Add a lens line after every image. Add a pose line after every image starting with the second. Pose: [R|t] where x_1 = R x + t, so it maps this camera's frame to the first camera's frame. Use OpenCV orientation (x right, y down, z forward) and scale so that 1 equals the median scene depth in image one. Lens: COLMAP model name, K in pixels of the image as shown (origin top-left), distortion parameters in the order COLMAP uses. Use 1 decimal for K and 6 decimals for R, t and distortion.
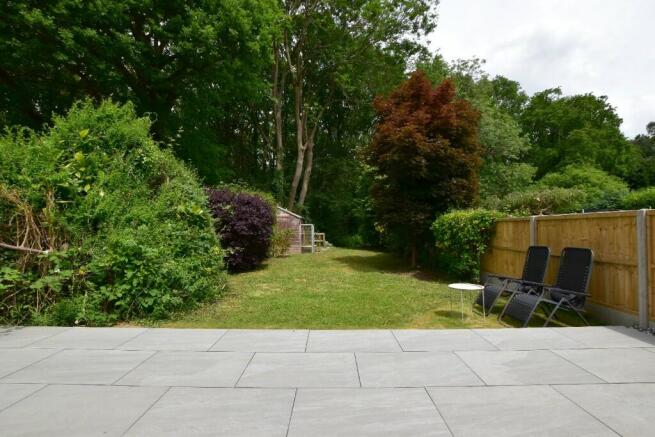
lens RADIAL K [[290.1, 0, 328.1], [0, 290.1, 221.1], [0, 0, 1]] dist [-0.024380, 0.001612]
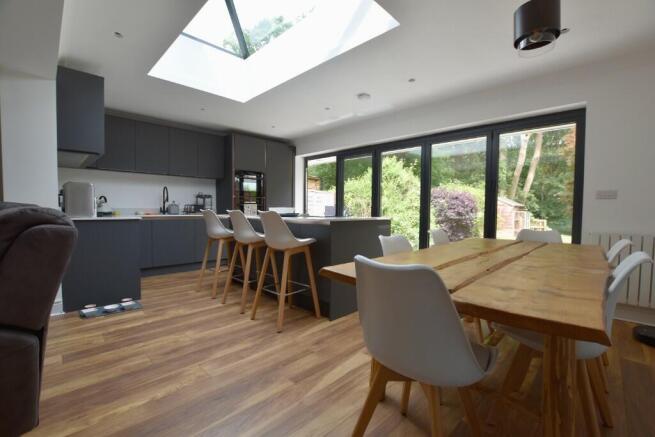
lens RADIAL K [[290.1, 0, 328.4], [0, 290.1, 222.1], [0, 0, 1]] dist [-0.024380, 0.001612]
pose [[0.717059, 0.046267, -0.695475, 0.278416], [-0.002681, 0.997970, 0.063626, -0.026527], [0.697007, -0.043759, 0.715727, -0.526193]]
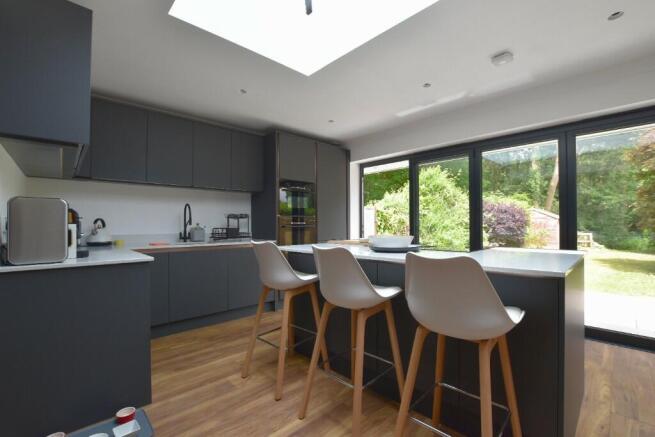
lens RADIAL K [[290.1, 0, 330.3], [0, 290.1, 220.9], [0, 0, 1]] dist [-0.024380, 0.001612]
pose [[0.698820, -0.004553, -0.715283, 0.106429], [0.013948, 0.999876, 0.007262, -0.034187], [0.715162, -0.015052, 0.698797, -0.487214]]
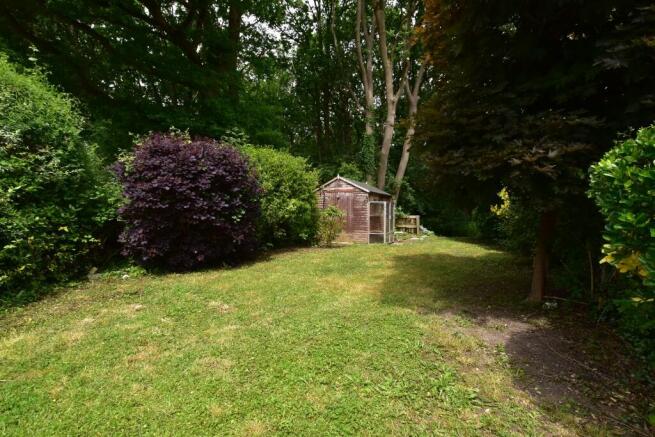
lens RADIAL K [[290.1, 0, 327.3], [0, 290.1, 218.9], [0, 0, 1]] dist [-0.024380, 0.001612]
pose [[0.886344, 0.019765, -0.462606, 0.223266], [0.000186, 0.999073, 0.043044, 0.038950], [0.463028, -0.038238, 0.885518, 0.556918]]
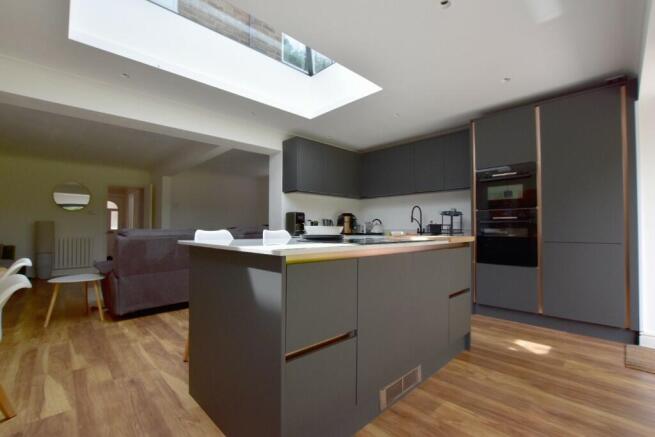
lens RADIAL K [[290.1, 0, 329.4], [0, 290.1, 220.8], [0, 0, 1]] dist [-0.024380, 0.001612]
pose [[-0.714049, -0.012013, -0.699992, 0.155390], [0.016518, 0.999285, -0.033999, -0.017901], [0.699901, -0.035839, -0.713341, -0.121077]]
